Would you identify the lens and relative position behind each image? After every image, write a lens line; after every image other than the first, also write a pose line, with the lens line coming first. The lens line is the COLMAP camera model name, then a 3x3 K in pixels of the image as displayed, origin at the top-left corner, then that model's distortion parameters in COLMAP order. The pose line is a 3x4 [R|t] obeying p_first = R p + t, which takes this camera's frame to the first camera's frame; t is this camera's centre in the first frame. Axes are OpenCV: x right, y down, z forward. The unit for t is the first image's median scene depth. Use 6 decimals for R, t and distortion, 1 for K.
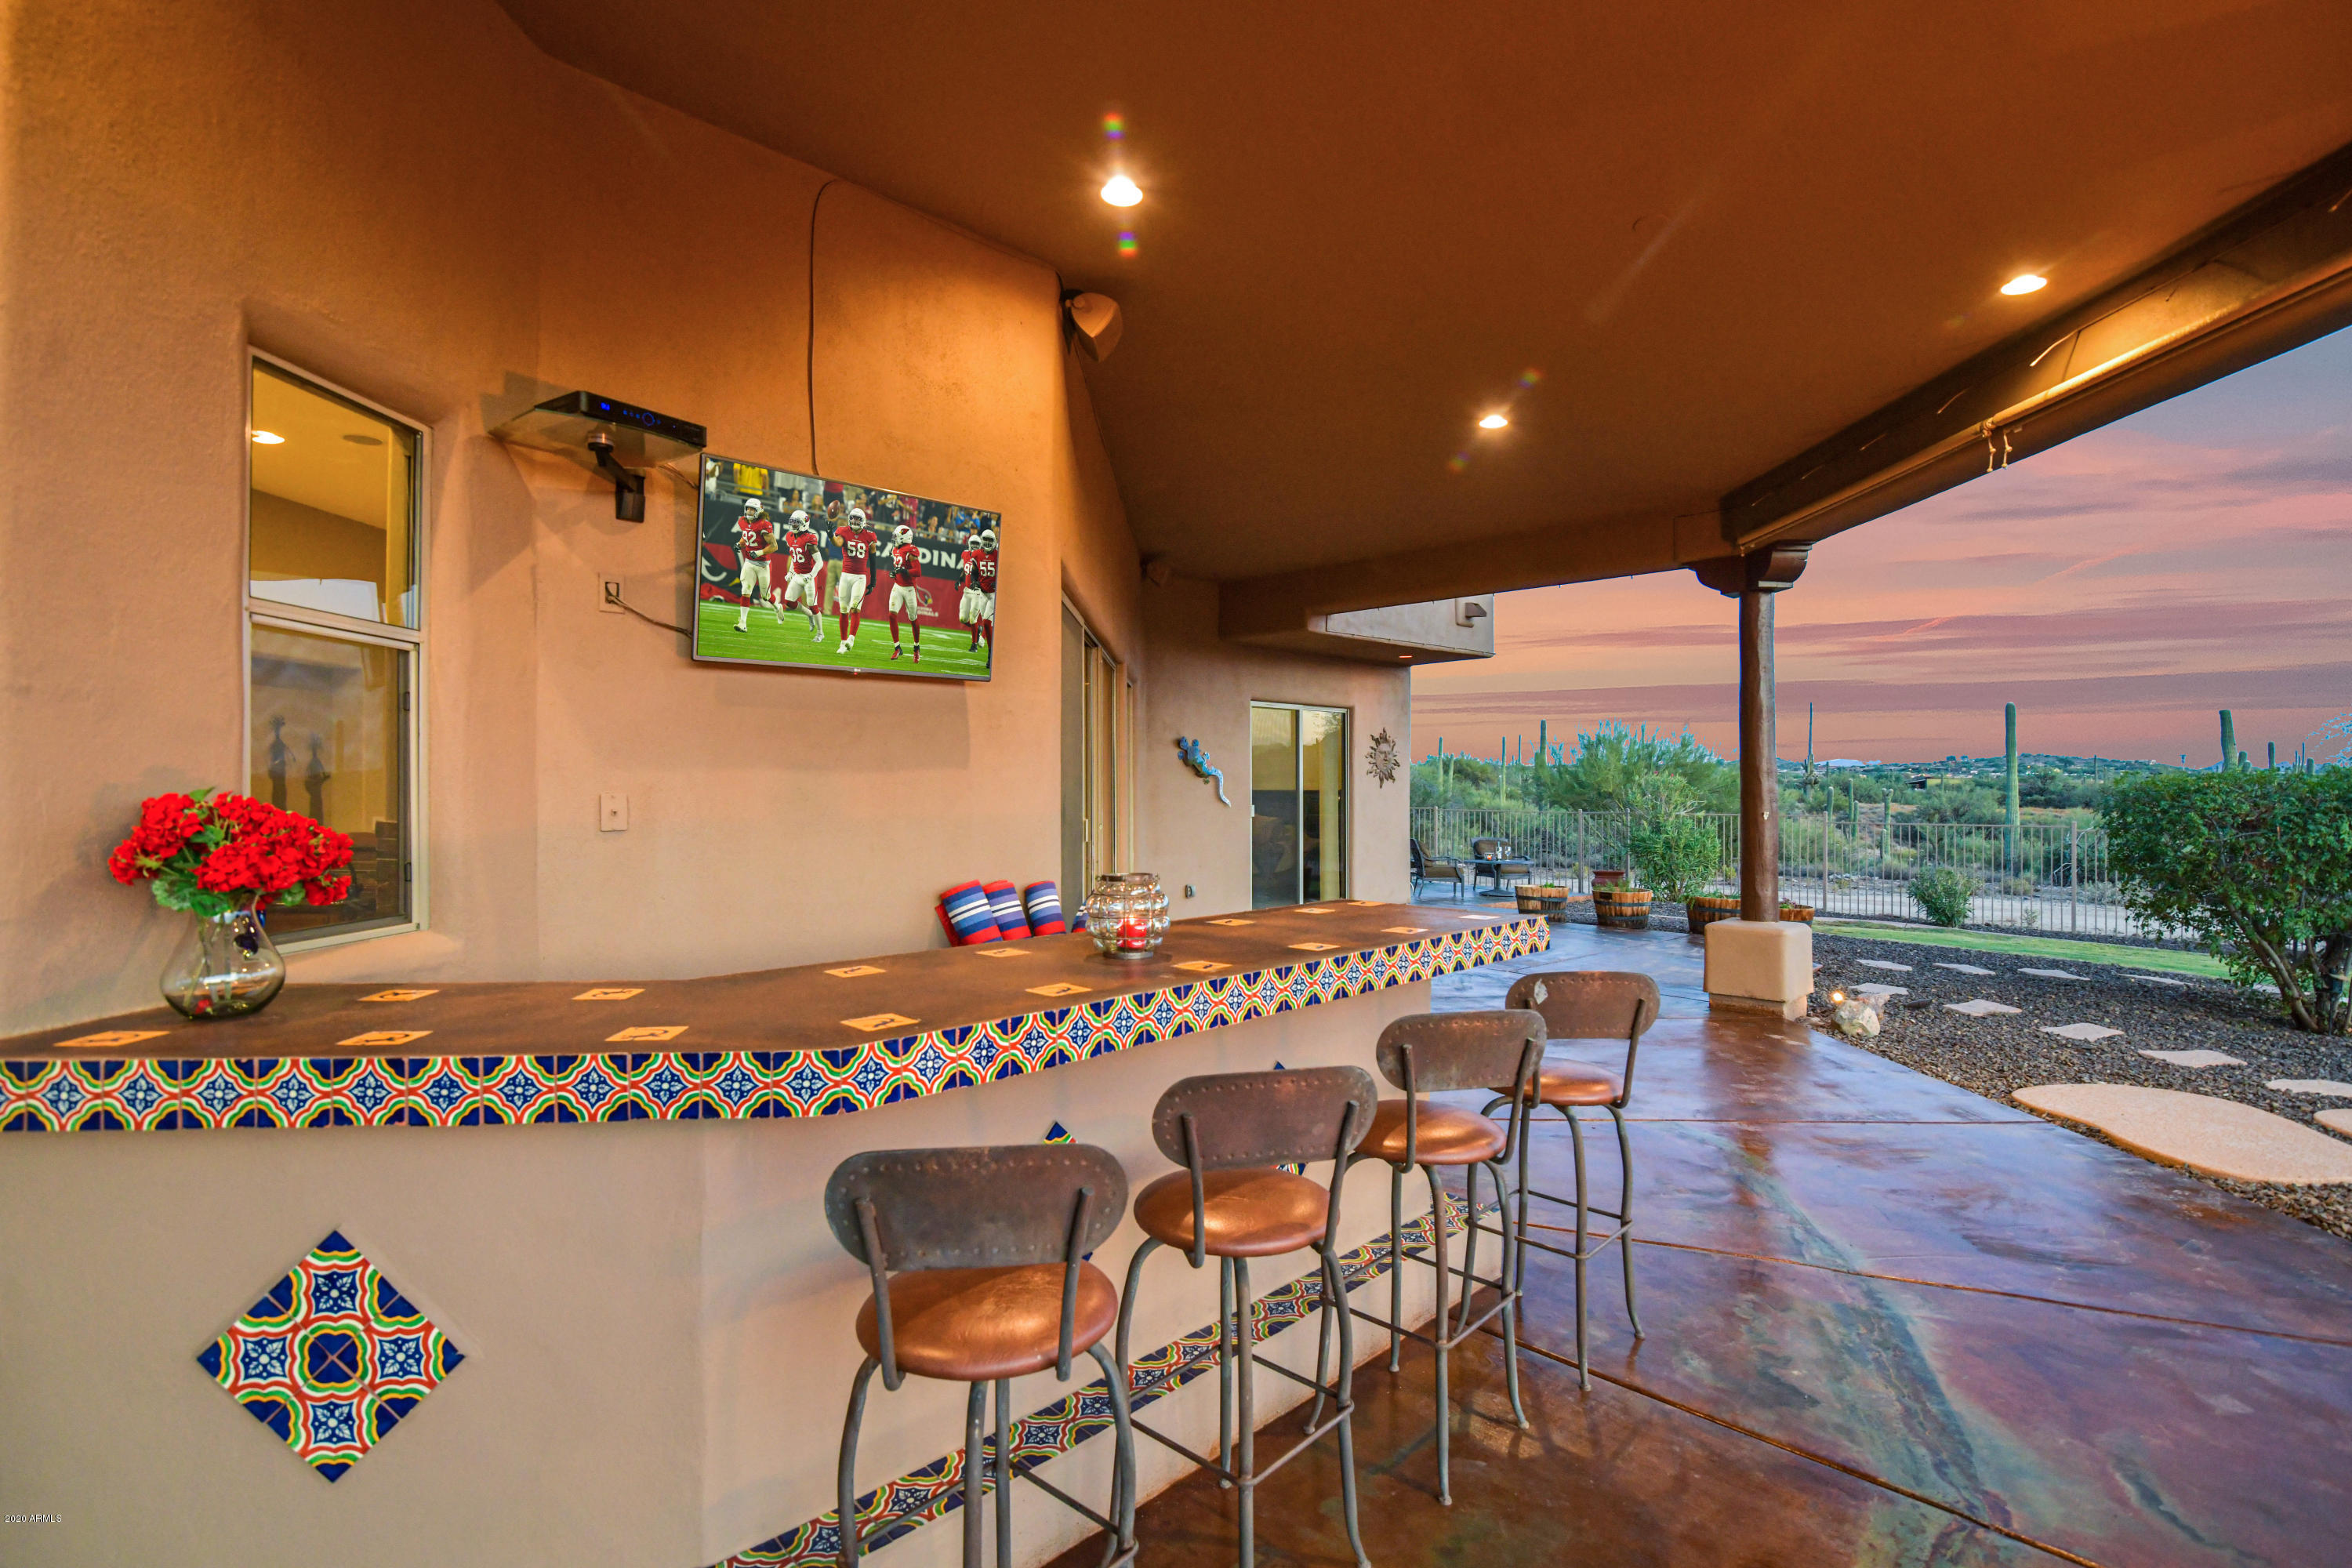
lens RADIAL K [[1098.0, 0, 1188.5], [0, 1098.0, 787.9], [0, 0, 1]] dist [-0.020182, 0.000376]
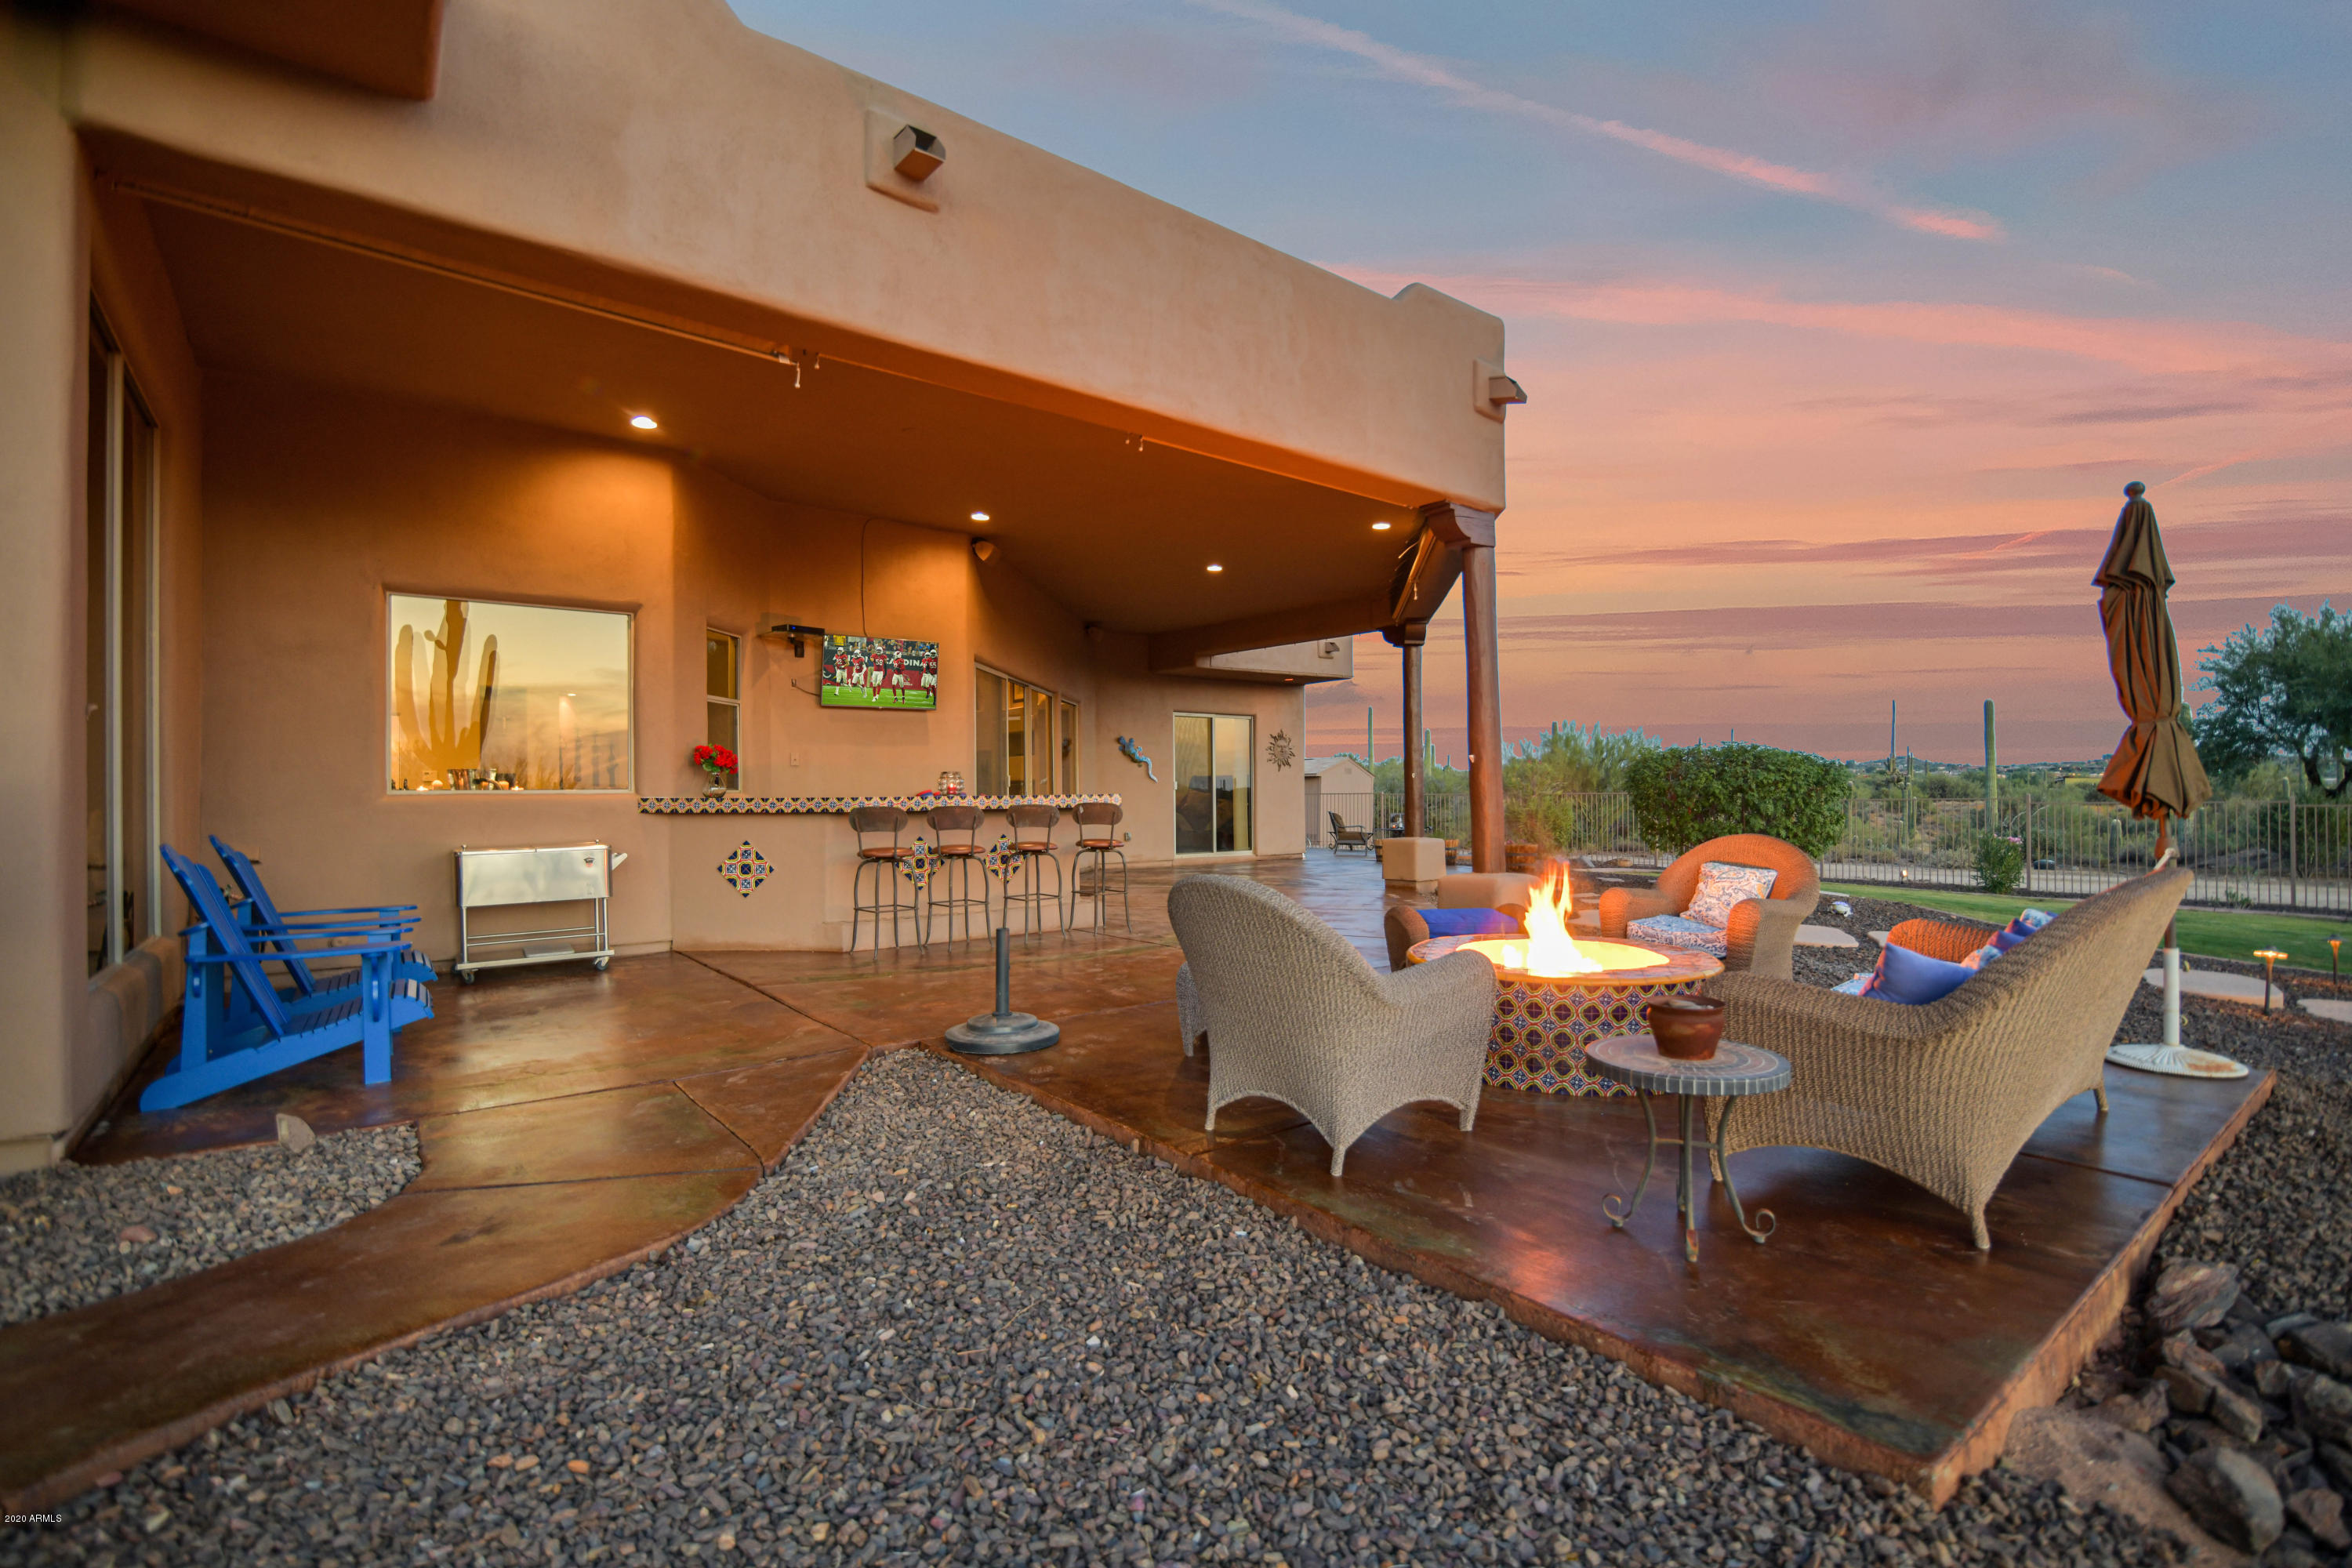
lens RADIAL K [[1098.0, 0, 1188.5], [0, 1098.0, 787.9], [0, 0, 1]] dist [-0.020182, 0.000376]
pose [[0.996162, -0.006425, -0.087289, 0.634810], [0.005912, 0.999964, -0.006140, 0.101810], [0.087326, 0.005600, 0.996164, -1.487946]]
